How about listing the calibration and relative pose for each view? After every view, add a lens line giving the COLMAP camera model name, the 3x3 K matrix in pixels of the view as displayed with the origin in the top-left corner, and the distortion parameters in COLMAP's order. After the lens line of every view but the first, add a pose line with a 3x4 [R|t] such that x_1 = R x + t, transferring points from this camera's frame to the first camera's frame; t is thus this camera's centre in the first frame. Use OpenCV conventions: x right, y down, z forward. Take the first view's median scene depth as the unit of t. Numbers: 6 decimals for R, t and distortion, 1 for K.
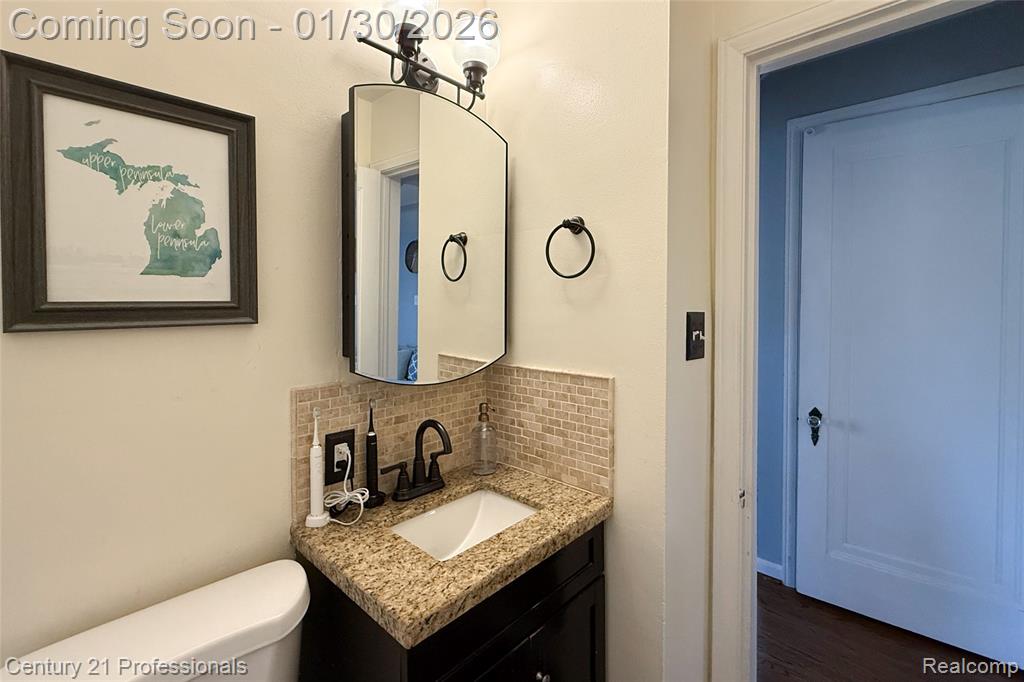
lens RADIAL K [[448.5, 0, 513.4], [0, 448.5, 311.7], [0, 0, 1]] dist [-0.000668, 0.000034]
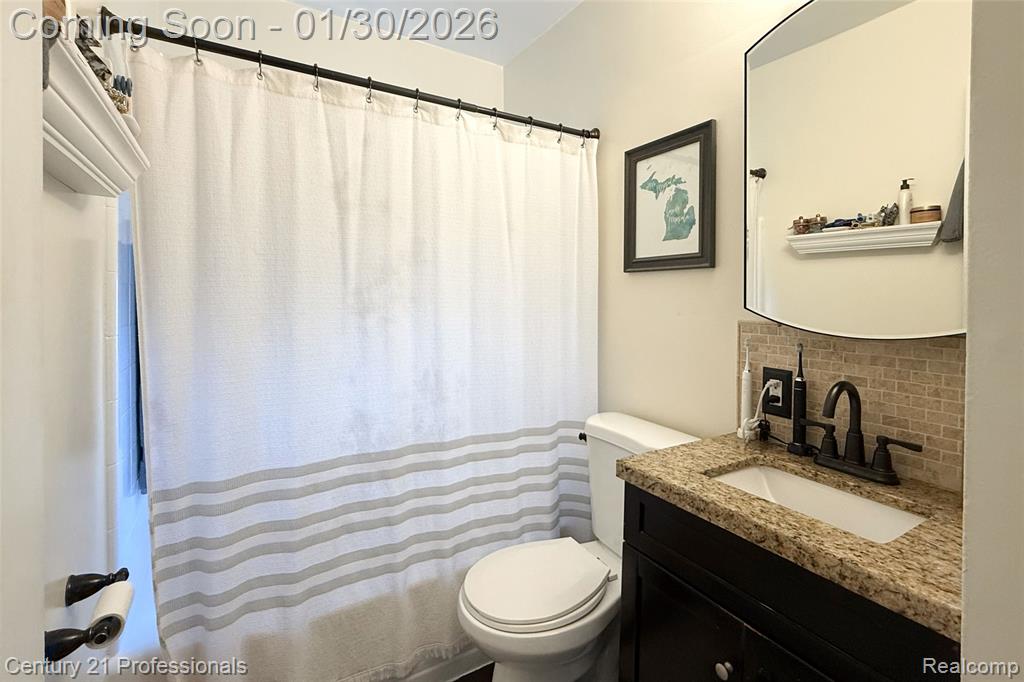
lens RADIAL K [[448.5, 0, 513.4], [0, 448.5, 311.7], [0, 0, 1]] dist [-0.000668, 0.000034]
pose [[-0.268848, 0.032596, -0.962631, 0.991045], [-0.032478, 0.998552, 0.042883, 0.131207], [0.962635, 0.042794, -0.267400, 0.830497]]
